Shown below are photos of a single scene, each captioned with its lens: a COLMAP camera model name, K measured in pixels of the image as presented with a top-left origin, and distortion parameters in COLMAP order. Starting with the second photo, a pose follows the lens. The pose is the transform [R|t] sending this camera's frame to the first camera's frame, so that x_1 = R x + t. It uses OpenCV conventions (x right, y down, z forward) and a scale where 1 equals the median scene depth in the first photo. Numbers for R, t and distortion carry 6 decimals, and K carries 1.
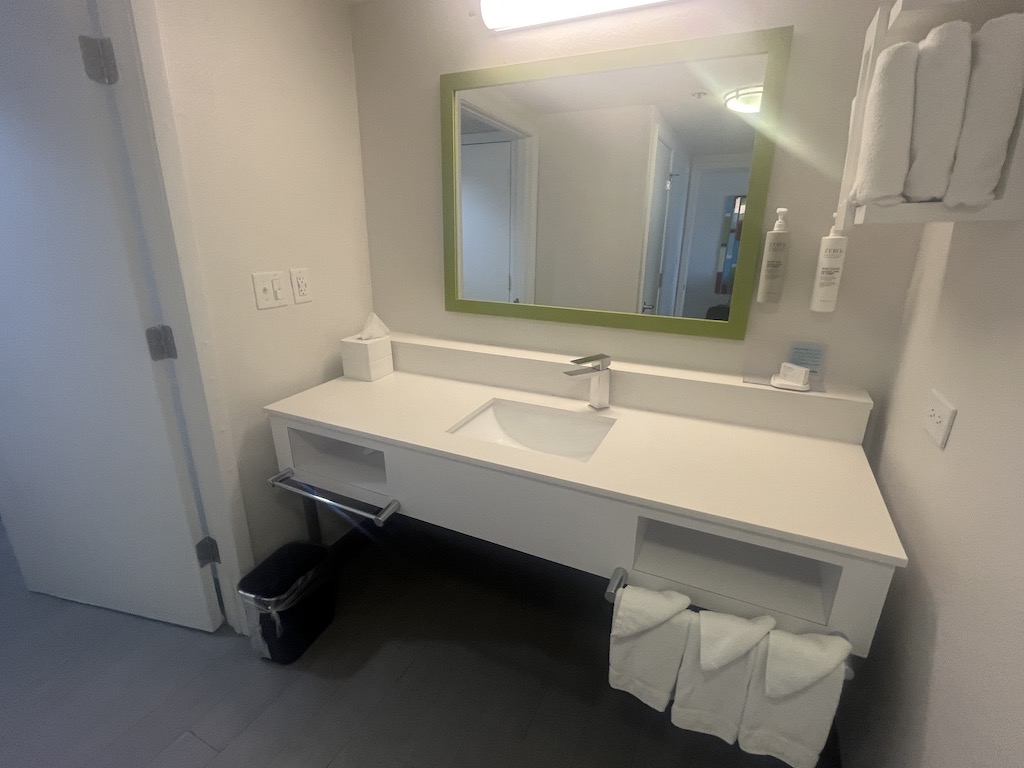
lens RADIAL K [[485.5, 0, 512.0], [0, 485.5, 384.0], [0, 0, 1]] dist [-0.004765, 0.000026]
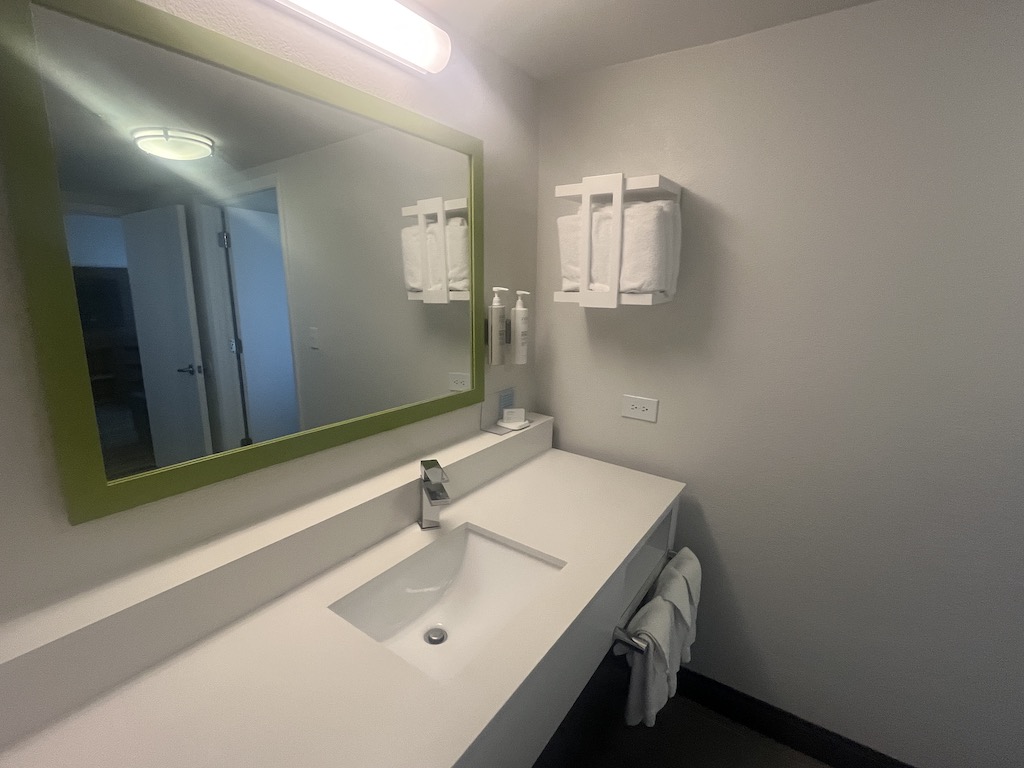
lens RADIAL K [[485.5, 0, 512.0], [0, 485.5, 384.0], [0, 0, 1]] dist [-0.004765, 0.000026]
pose [[0.141752, -0.209288, 0.967525, -0.595529], [0.293048, 0.942456, 0.160930, -0.291909], [-0.945531, 0.260719, 0.194927, 0.721304]]
